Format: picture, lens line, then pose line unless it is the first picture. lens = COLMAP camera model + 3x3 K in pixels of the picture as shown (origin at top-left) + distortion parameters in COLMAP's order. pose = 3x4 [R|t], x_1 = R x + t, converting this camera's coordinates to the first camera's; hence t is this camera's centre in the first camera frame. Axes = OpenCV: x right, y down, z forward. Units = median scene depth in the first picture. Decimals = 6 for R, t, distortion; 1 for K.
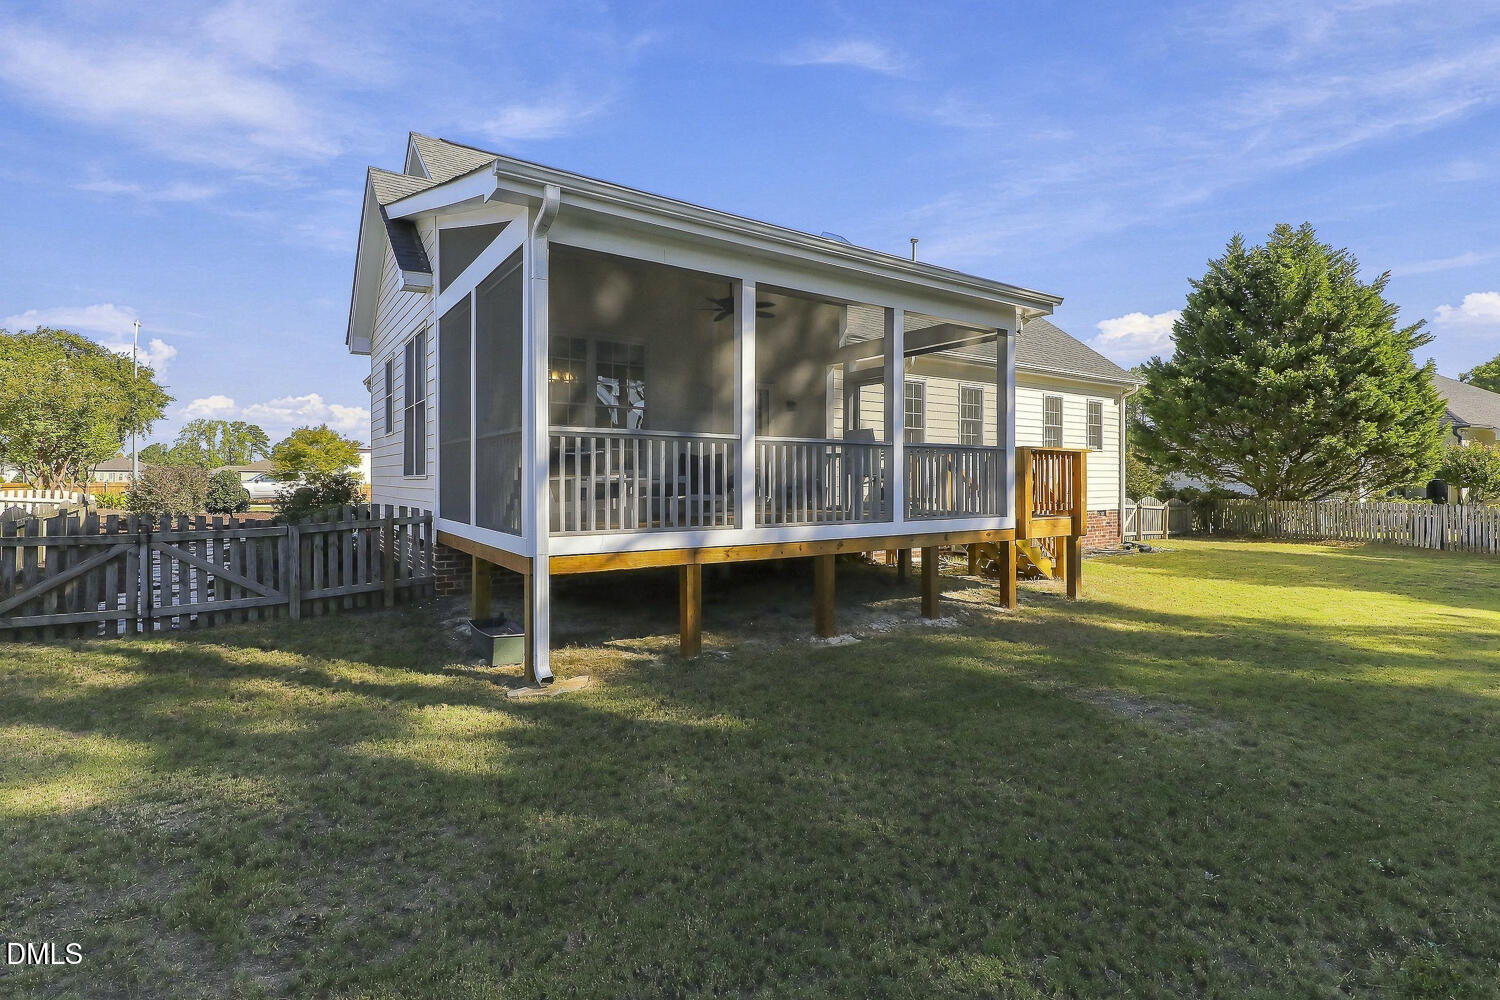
lens RADIAL K [[720.8, 0, 751.6], [0, 720.8, 478.5], [0, 0, 1]] dist [0.001595, -0.000200]
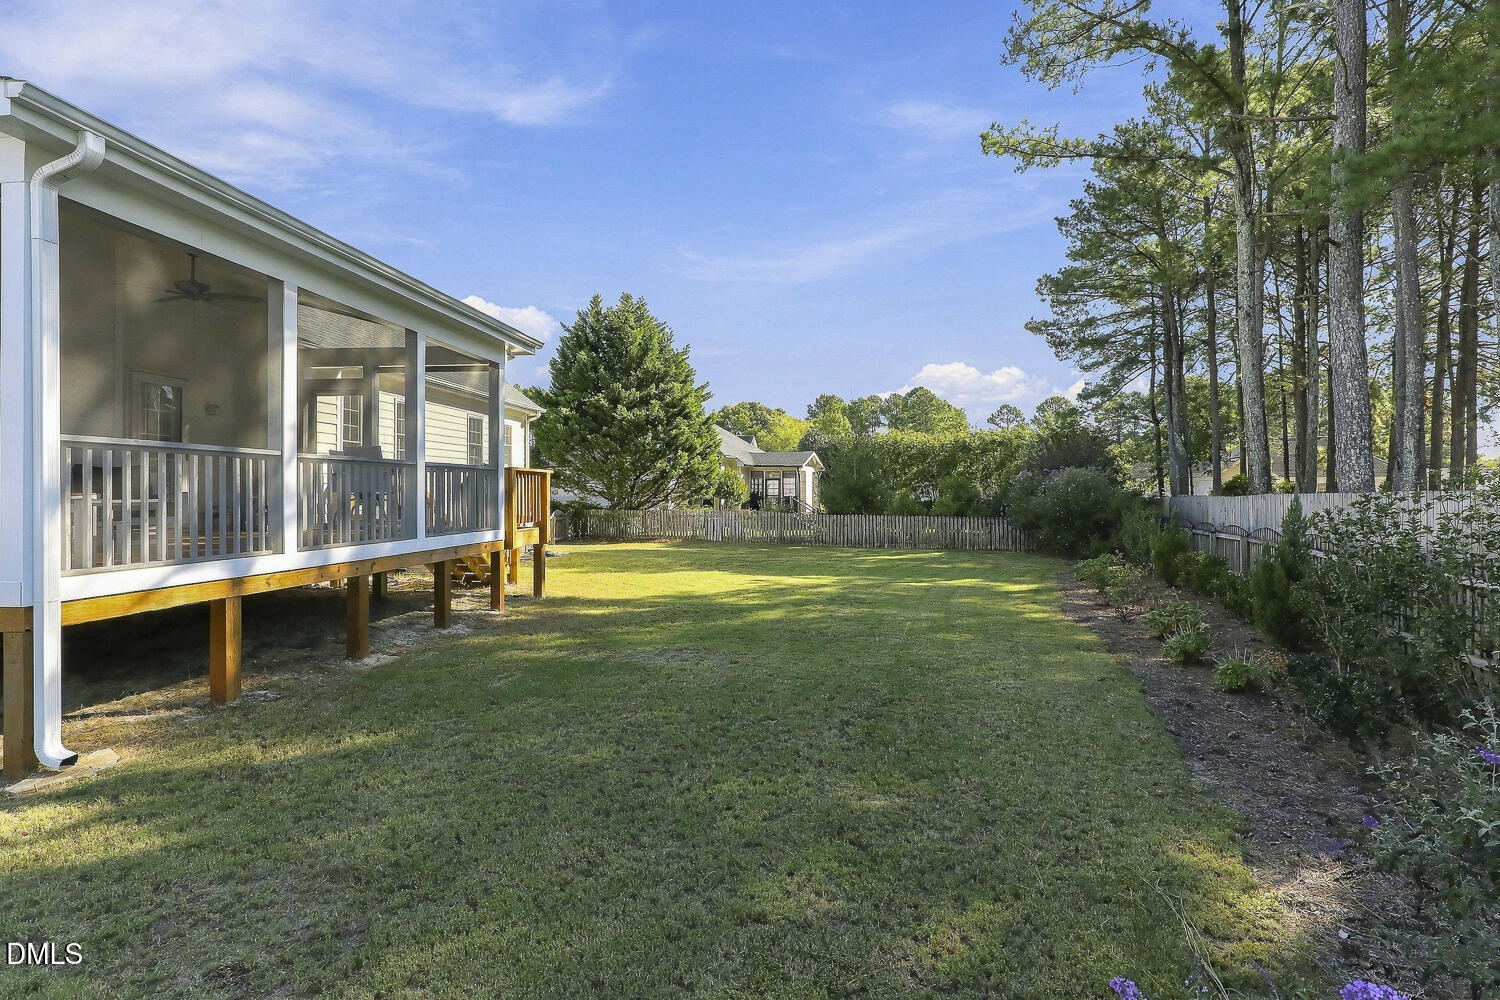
lens RADIAL K [[730.9, 0, 750.0], [0, 730.9, 500.0], [0, 0, 1]] dist [0.000861, -0.000040]
pose [[0.659186, -0.011080, 0.751898, -0.278837], [0.002702, 0.999920, 0.012367, -0.007436], [-0.751975, -0.006120, 0.659164, -0.053057]]
